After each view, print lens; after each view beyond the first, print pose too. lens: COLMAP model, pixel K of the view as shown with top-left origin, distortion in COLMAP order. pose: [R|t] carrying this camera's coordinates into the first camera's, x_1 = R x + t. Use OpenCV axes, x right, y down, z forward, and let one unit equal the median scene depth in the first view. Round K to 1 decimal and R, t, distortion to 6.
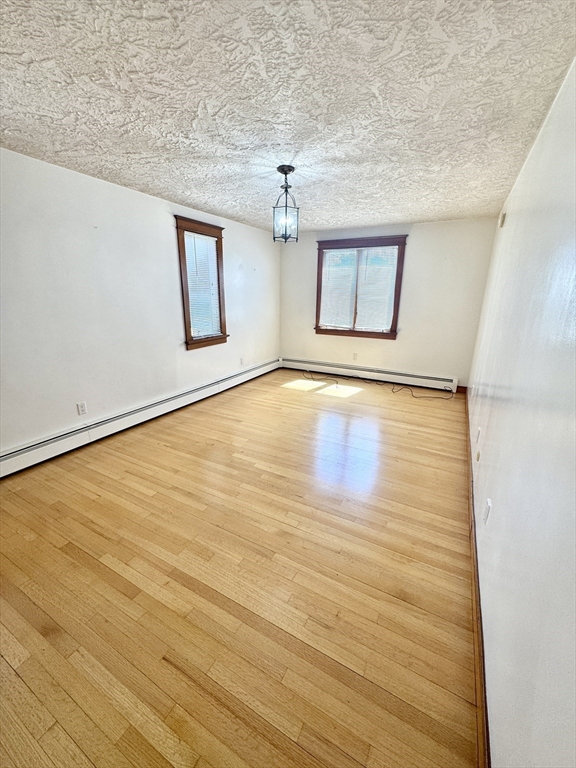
lens RADIAL K [[305.9, 0, 287.0], [0, 305.9, 391.3], [0, 0, 1]] dist [-0.012015, 0.000229]
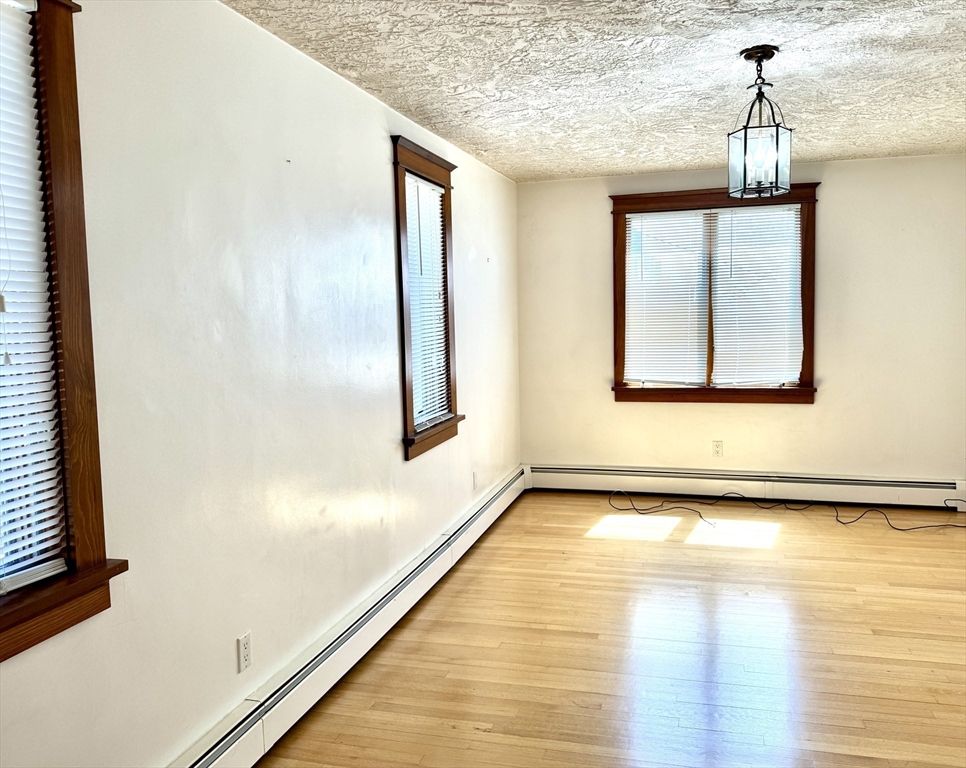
lens RADIAL K [[767.4, 0, 484.0], [0, 767.4, 379.8], [0, 0, 1]] dist [0.013496, -0.026647]
pose [[0.972695, -0.051548, 0.226289, -0.391915], [0.099792, 0.973182, -0.207264, -0.021467], [-0.209536, 0.224186, 0.951754, 0.042106]]
